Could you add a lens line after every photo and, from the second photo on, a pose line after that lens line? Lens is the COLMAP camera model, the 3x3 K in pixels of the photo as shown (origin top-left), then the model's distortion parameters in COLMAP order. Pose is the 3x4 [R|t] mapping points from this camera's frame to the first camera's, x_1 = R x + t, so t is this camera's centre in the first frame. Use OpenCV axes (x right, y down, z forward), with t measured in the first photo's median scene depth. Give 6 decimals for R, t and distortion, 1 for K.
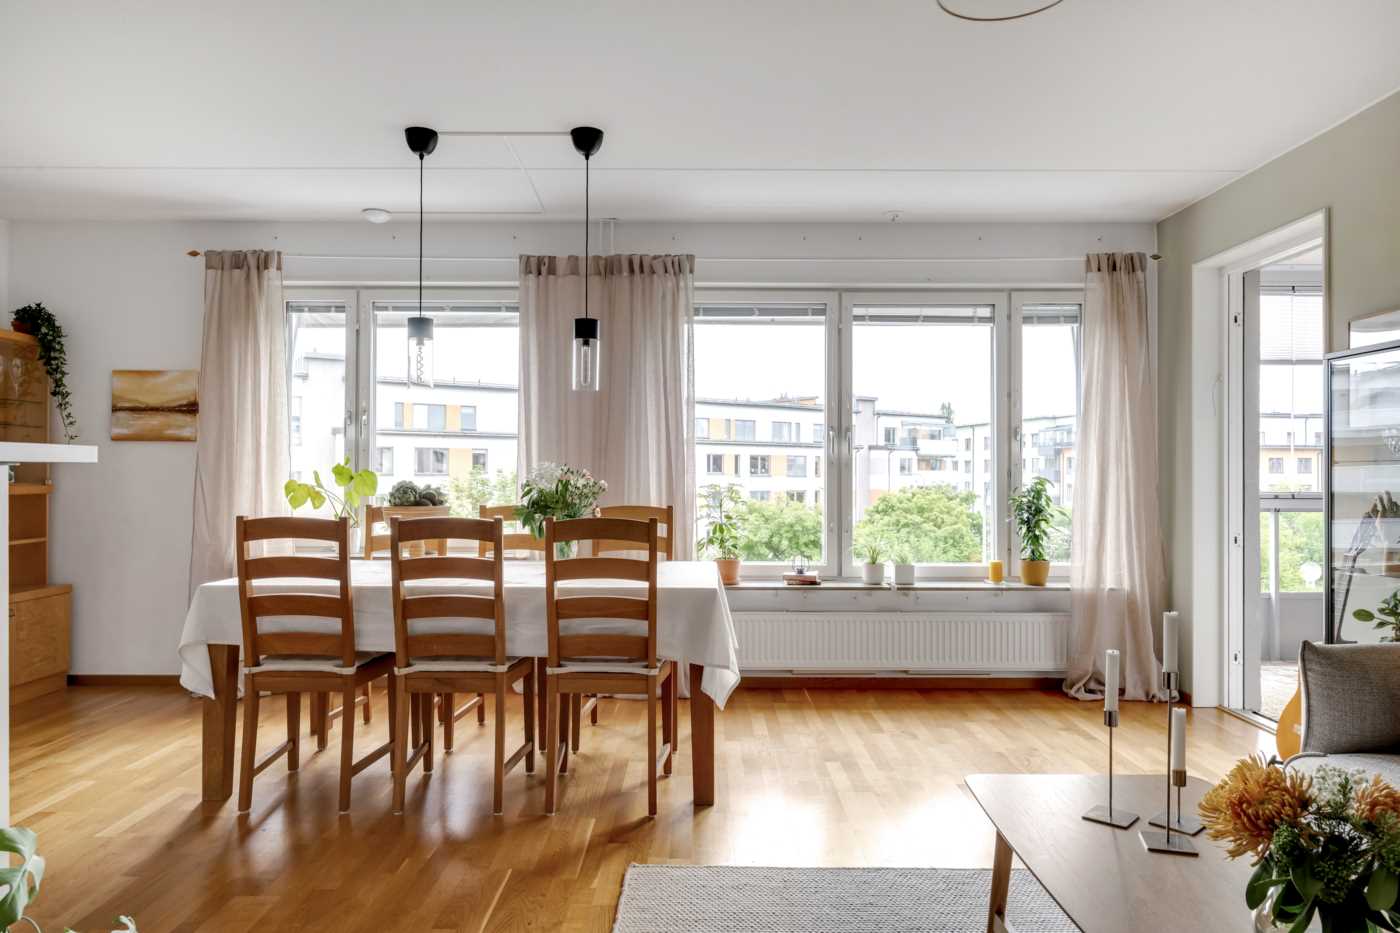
lens RADIAL K [[941.6, 0, 700.0], [0, 941.6, 466.5], [0, 0, 1]] dist [0.021778, -0.001346]
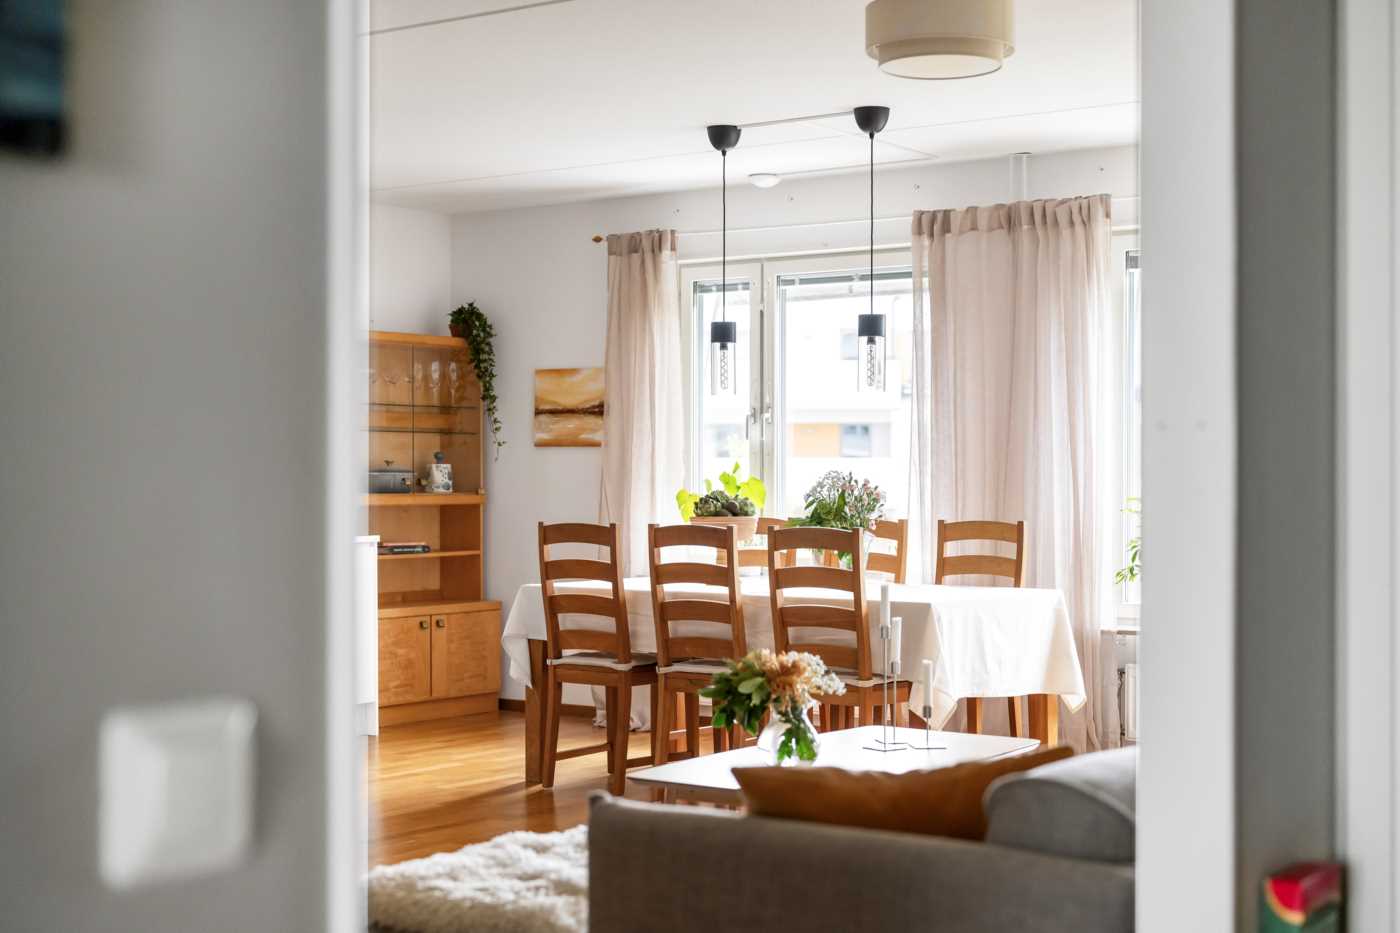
lens RADIAL K [[1989.4, 0, 700.0], [0, 1989.4, 466.5], [0, 0, 1]] dist [0.185388, -0.008704]
pose [[0.823865, -0.006953, -0.566744, 0.624546], [0.008958, 0.999960, 0.000754, -0.008150], [0.566716, -0.005698, 0.823894, -0.515155]]
